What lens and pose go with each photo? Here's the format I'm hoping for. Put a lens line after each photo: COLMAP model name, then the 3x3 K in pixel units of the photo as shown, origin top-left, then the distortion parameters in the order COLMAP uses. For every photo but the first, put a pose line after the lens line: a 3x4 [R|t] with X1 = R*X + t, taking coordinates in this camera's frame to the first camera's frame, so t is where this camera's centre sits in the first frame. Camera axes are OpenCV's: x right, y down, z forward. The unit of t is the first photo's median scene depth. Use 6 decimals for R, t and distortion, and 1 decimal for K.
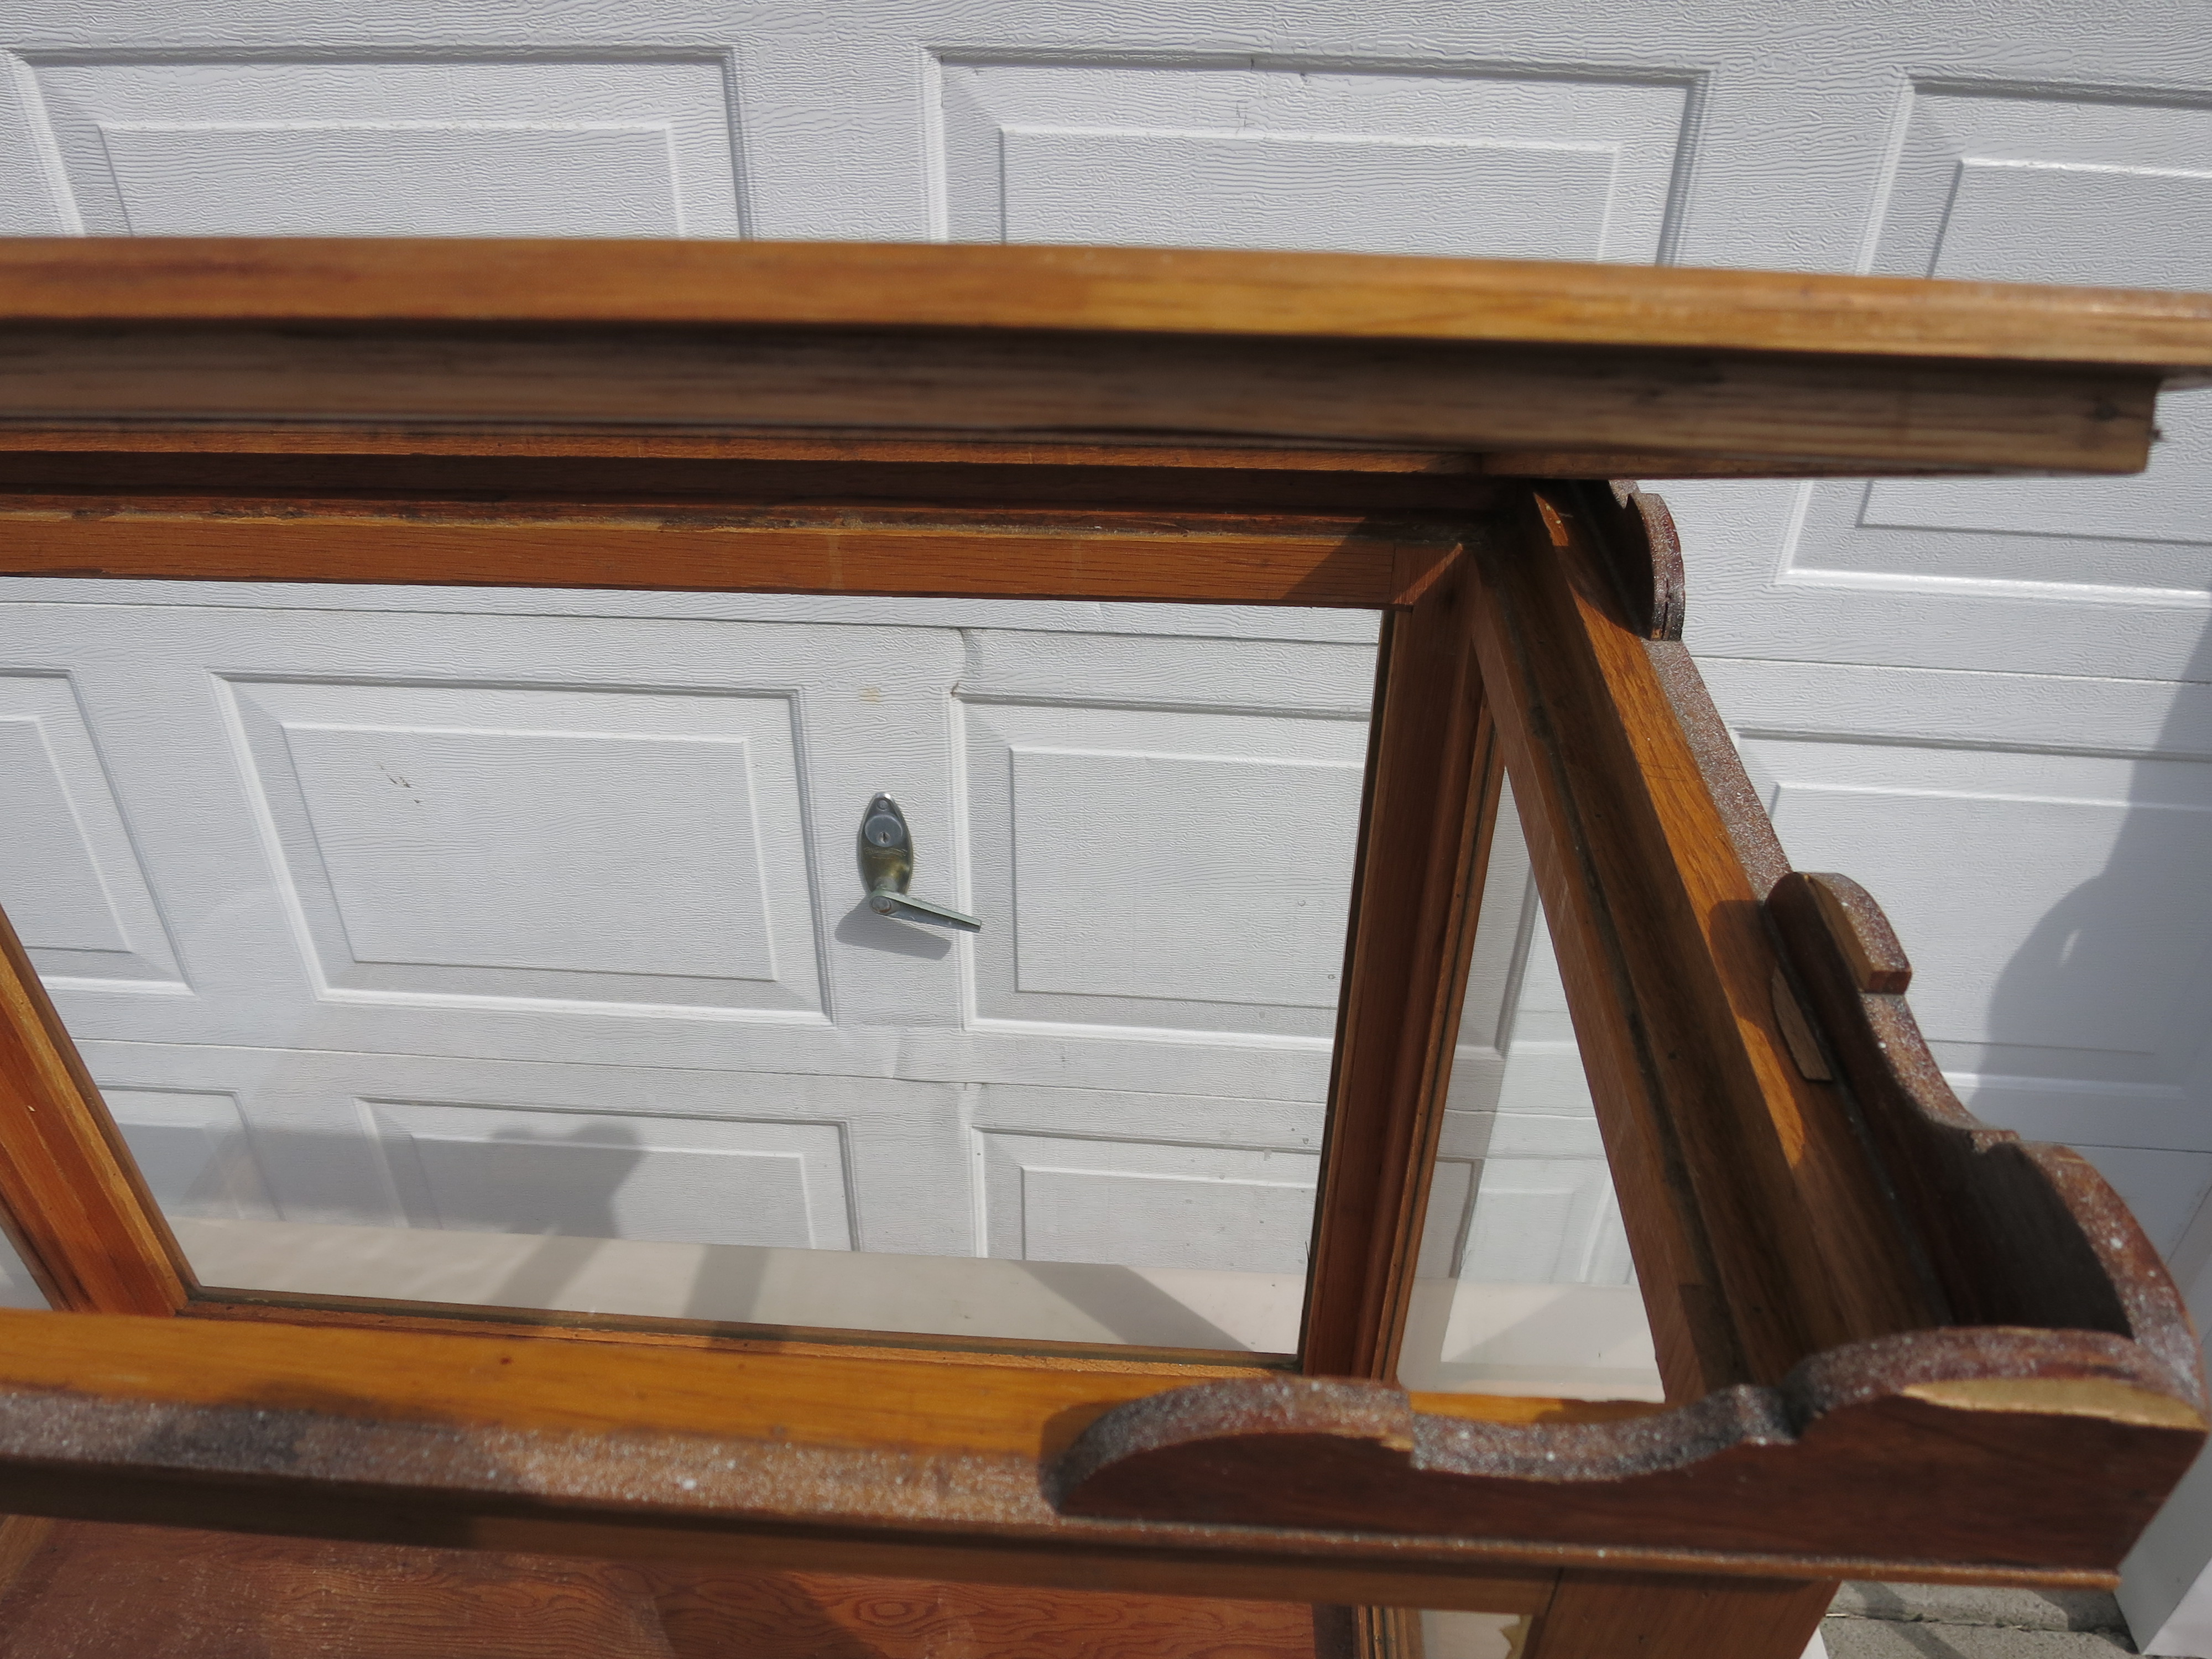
lens RADIAL K [[1557.3, 0, 1105.5], [0, 1557.3, 835.7], [0, 0, 1]] dist [-0.058650, 0.019653]
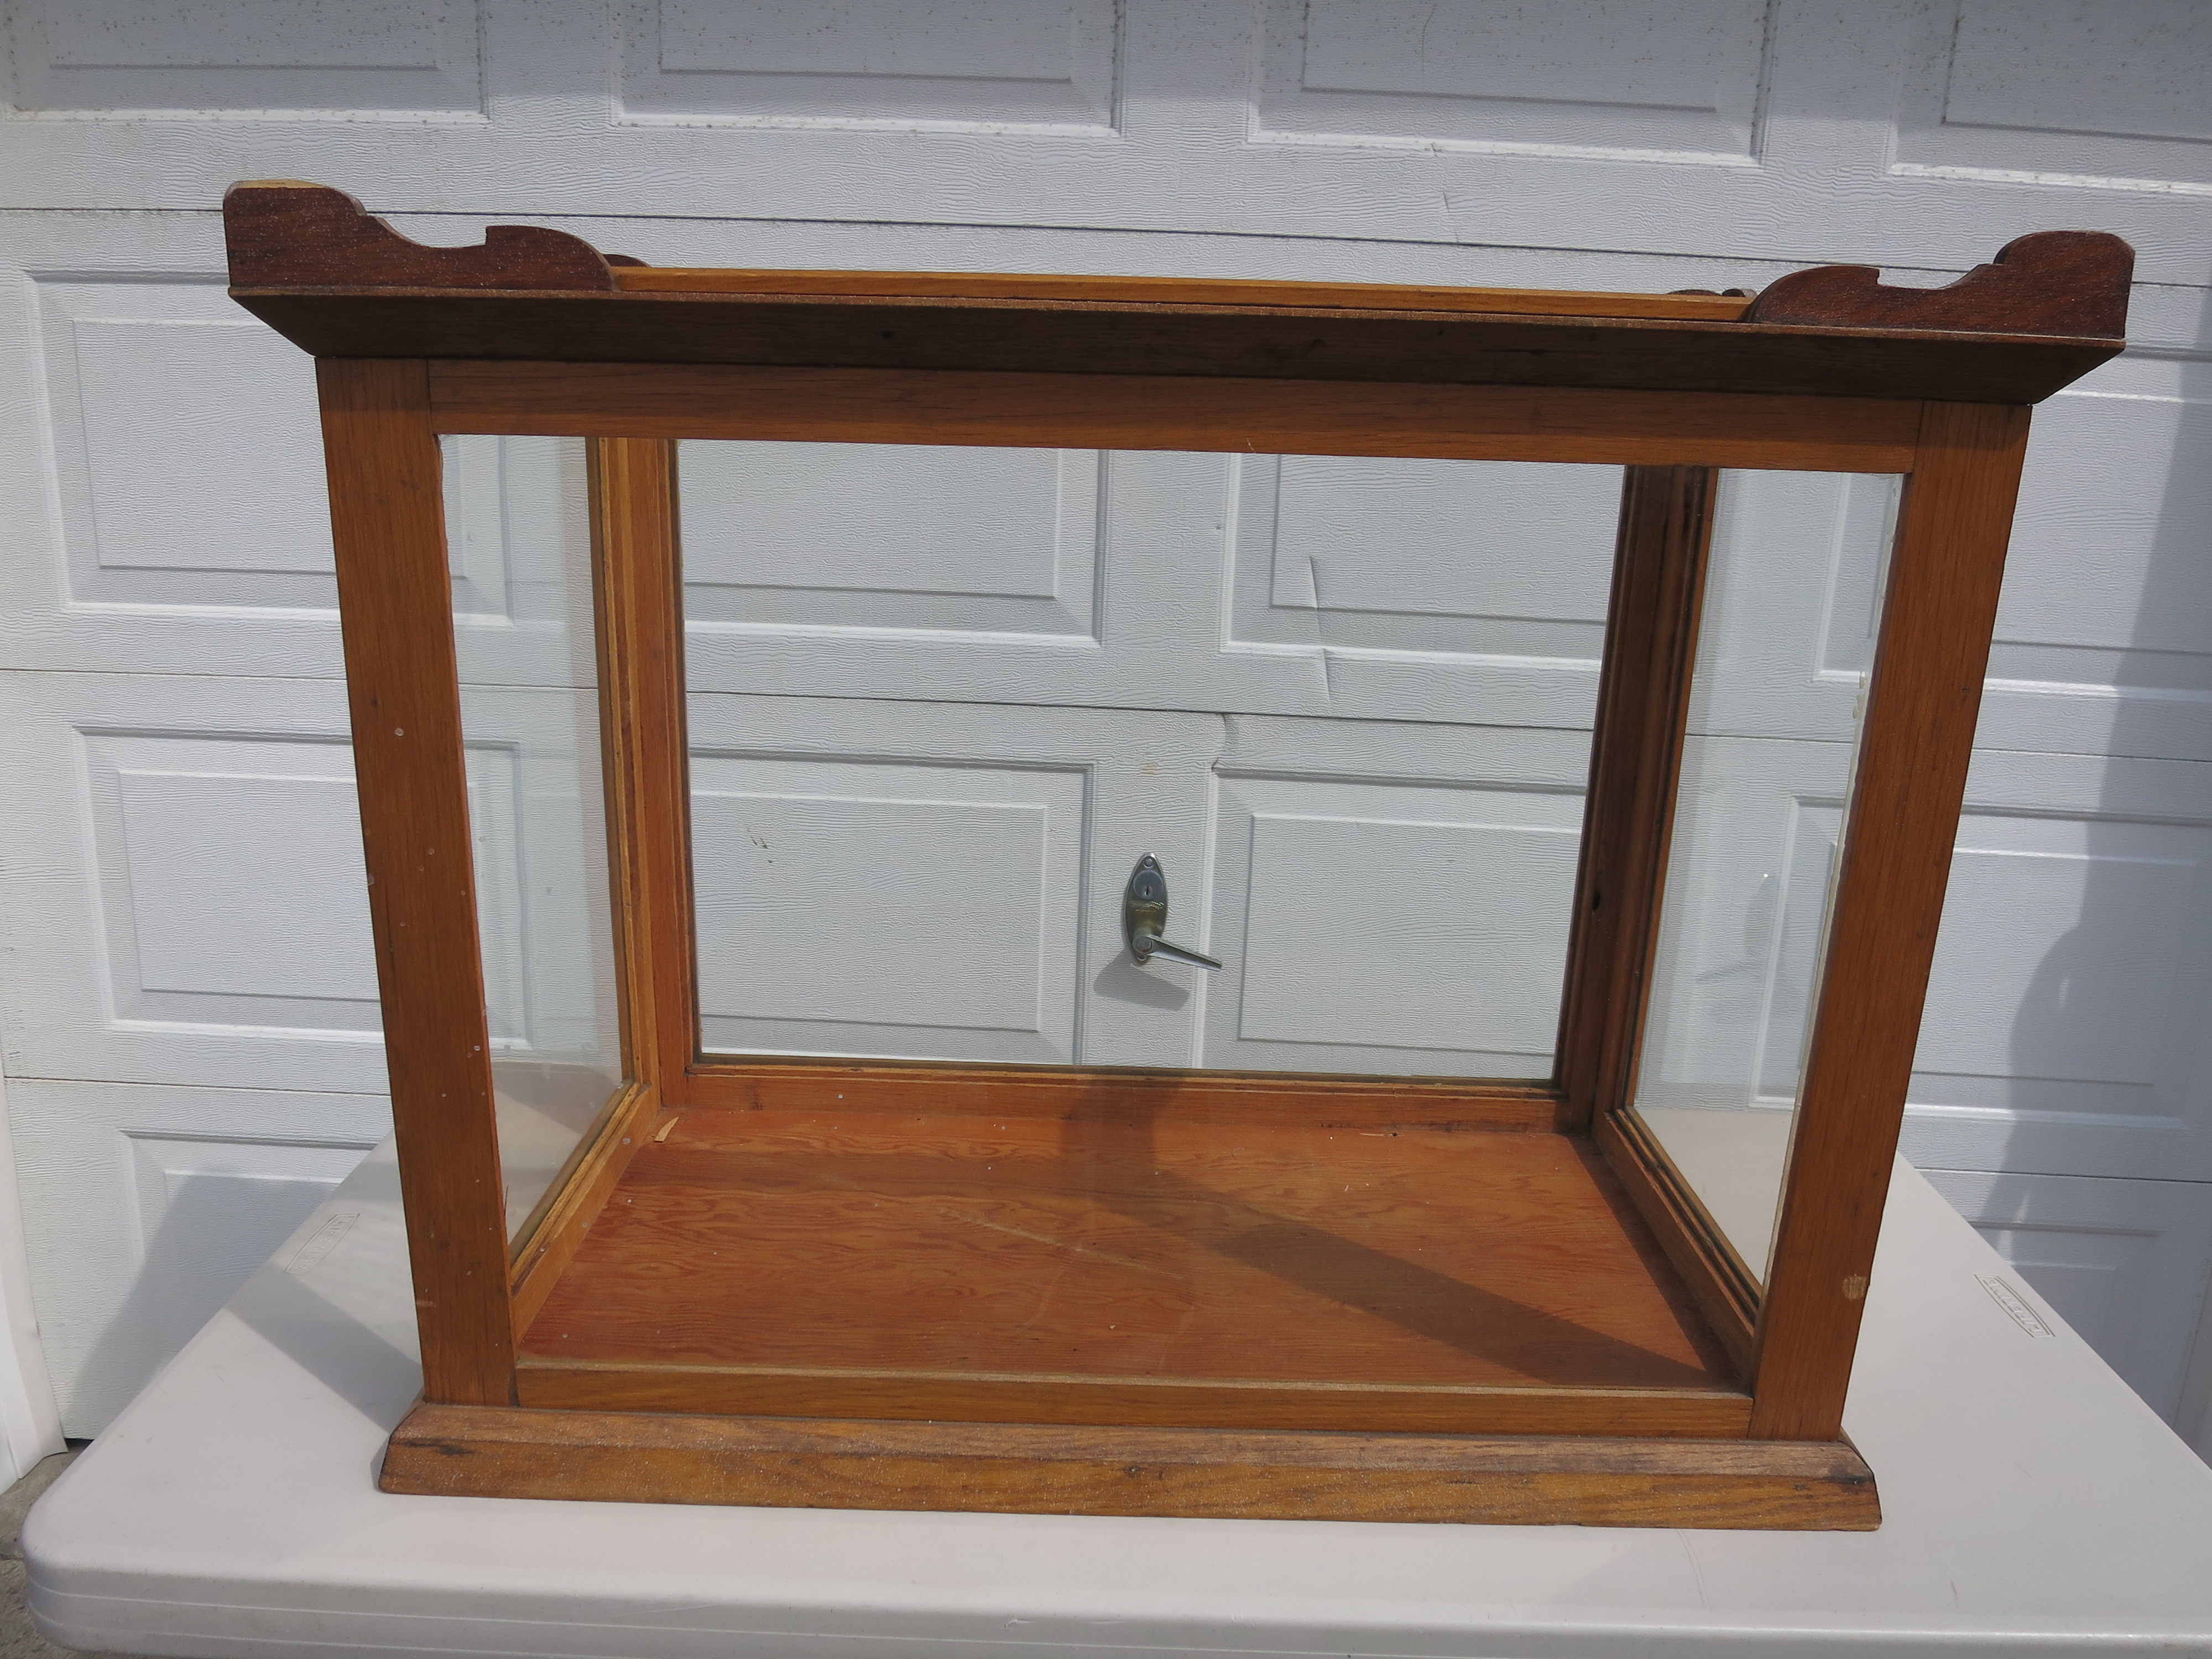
lens RADIAL K [[1557.3, 0, 1113.4], [0, 1557.3, 834.4], [0, 0, 1]] dist [-0.058650, 0.019653]
pose [[0.998938, 0.017591, 0.042575, -0.236421], [-0.002186, 0.941278, -0.337625, 0.405774], [-0.046014, 0.337173, 0.940317, -0.217118]]
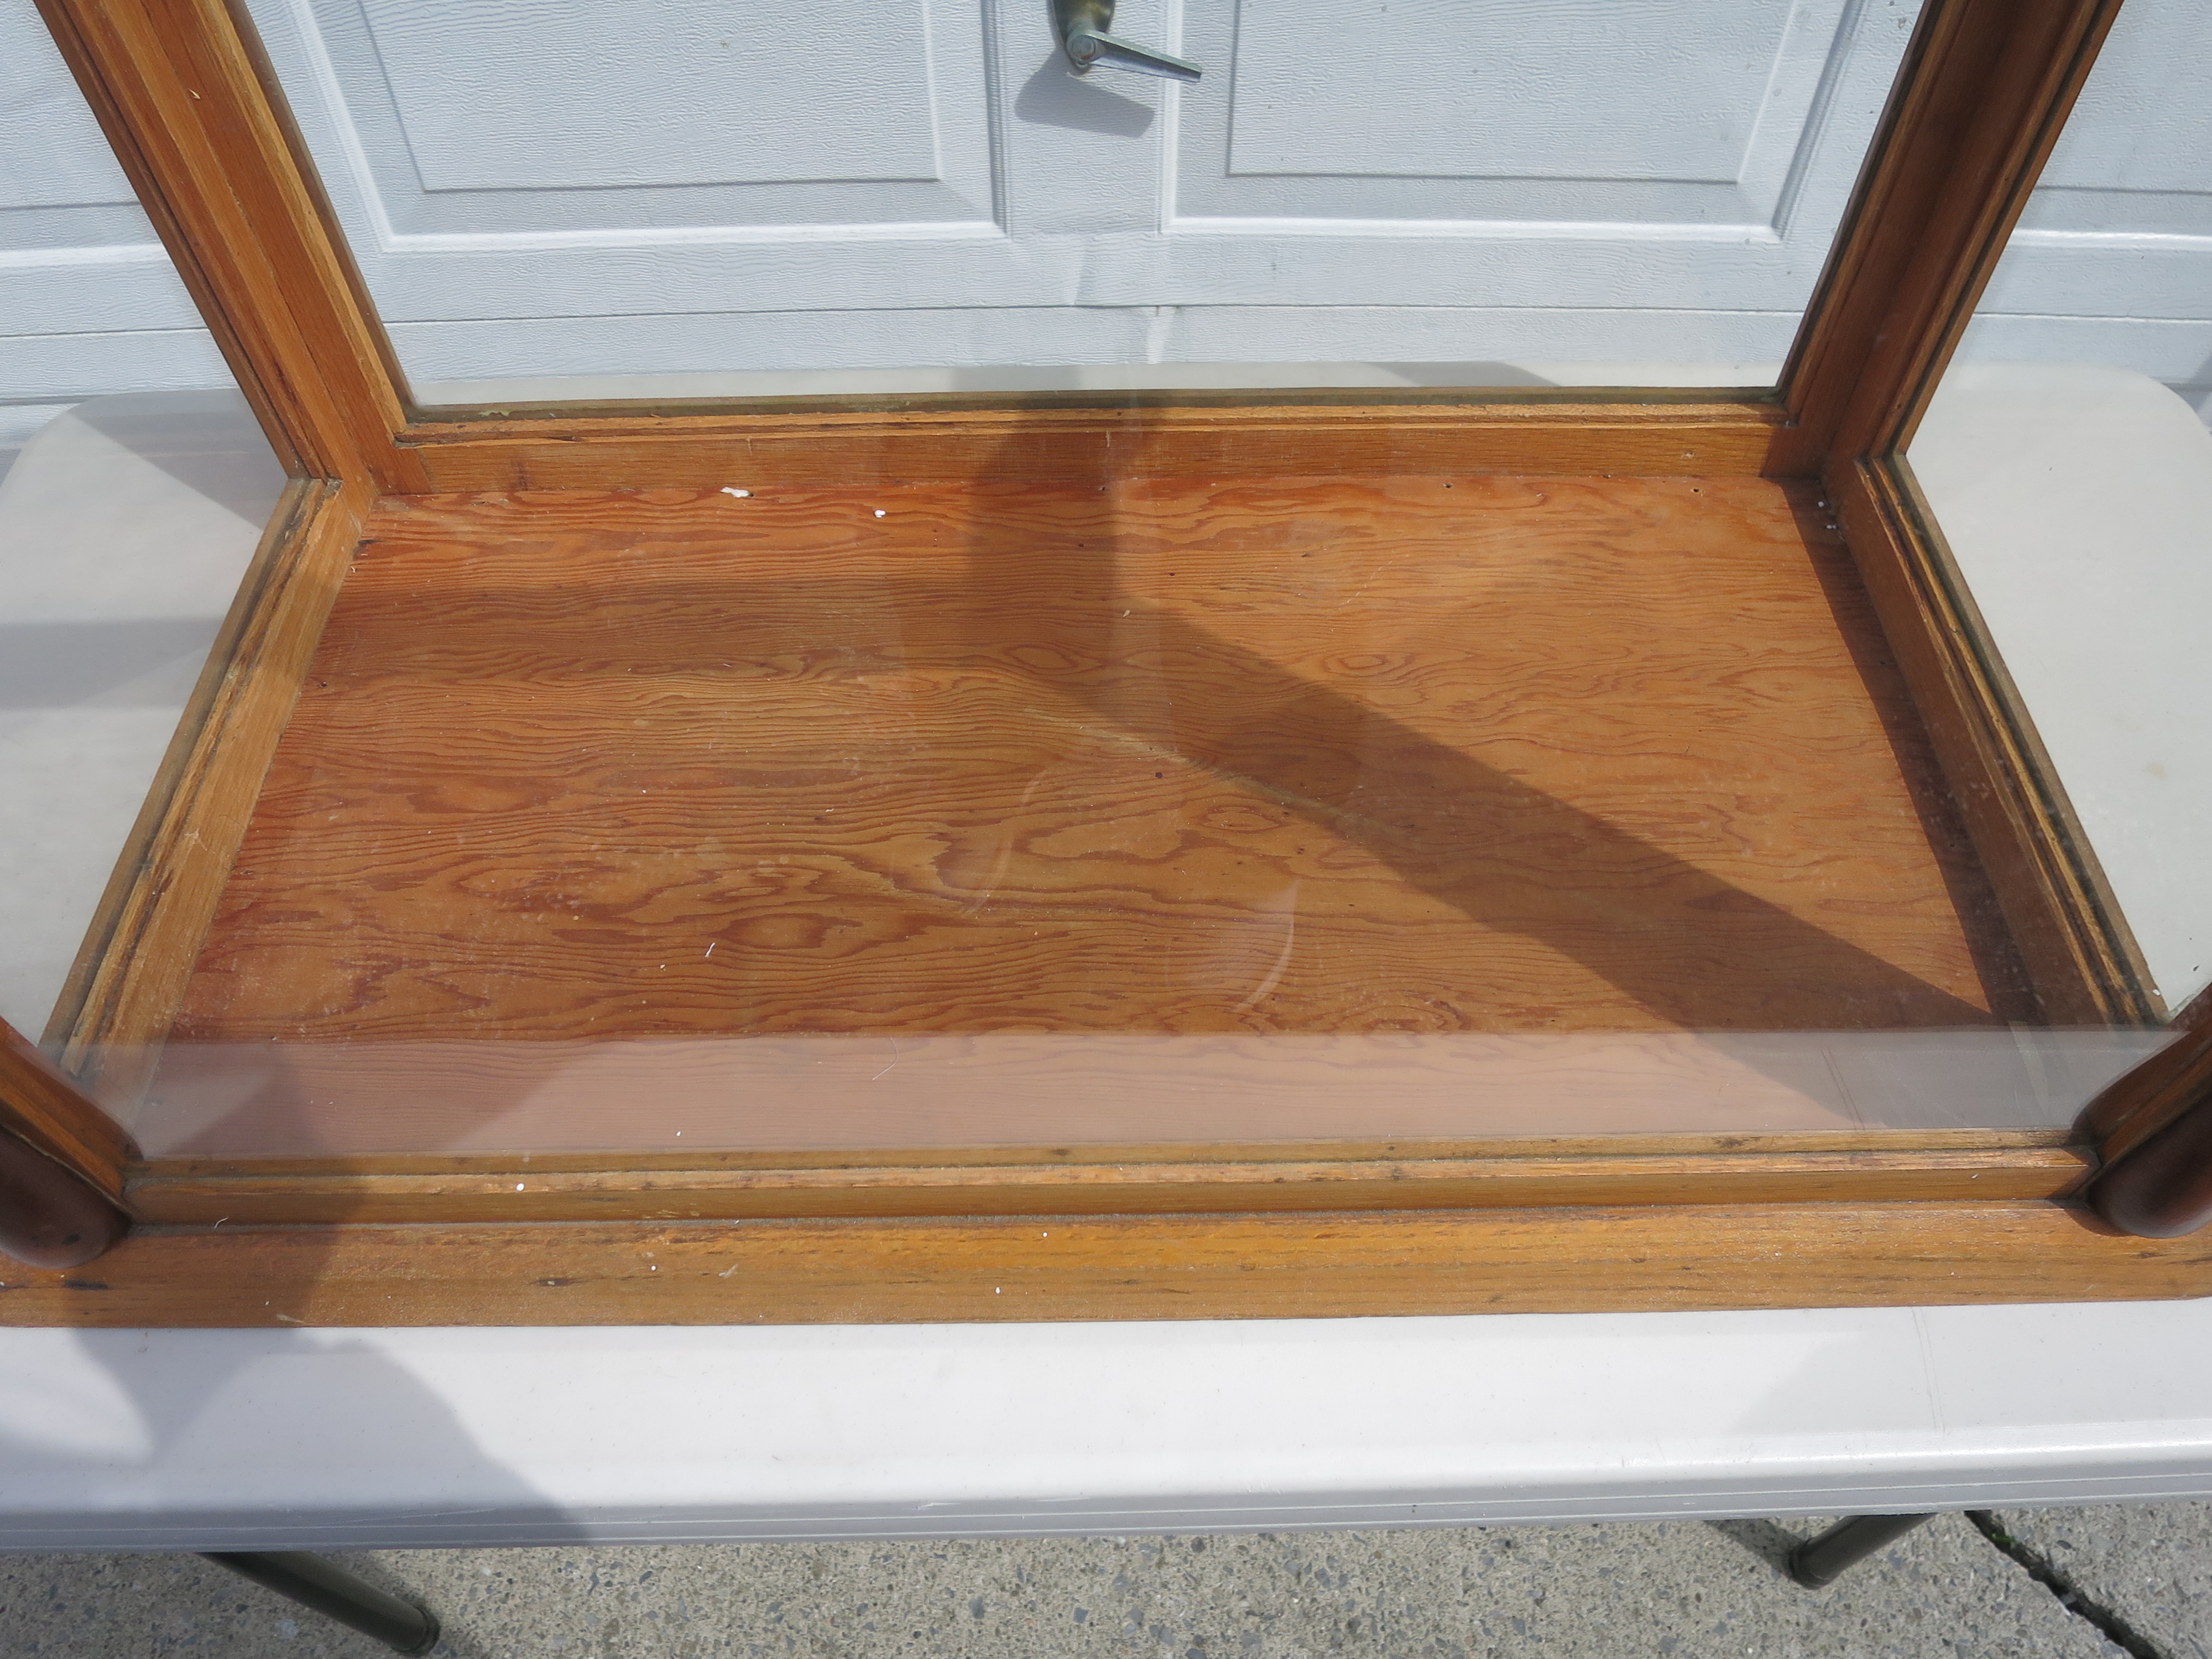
lens RADIAL K [[1557.3, 0, 1101.8], [0, 1557.3, 826.7], [0, 0, 1]] dist [-0.058650, 0.019653]
pose [[0.996957, -0.068032, 0.038048, -0.204664], [0.053716, 0.953330, 0.297115, 0.208872], [-0.056486, -0.294167, 0.954083, 0.104982]]
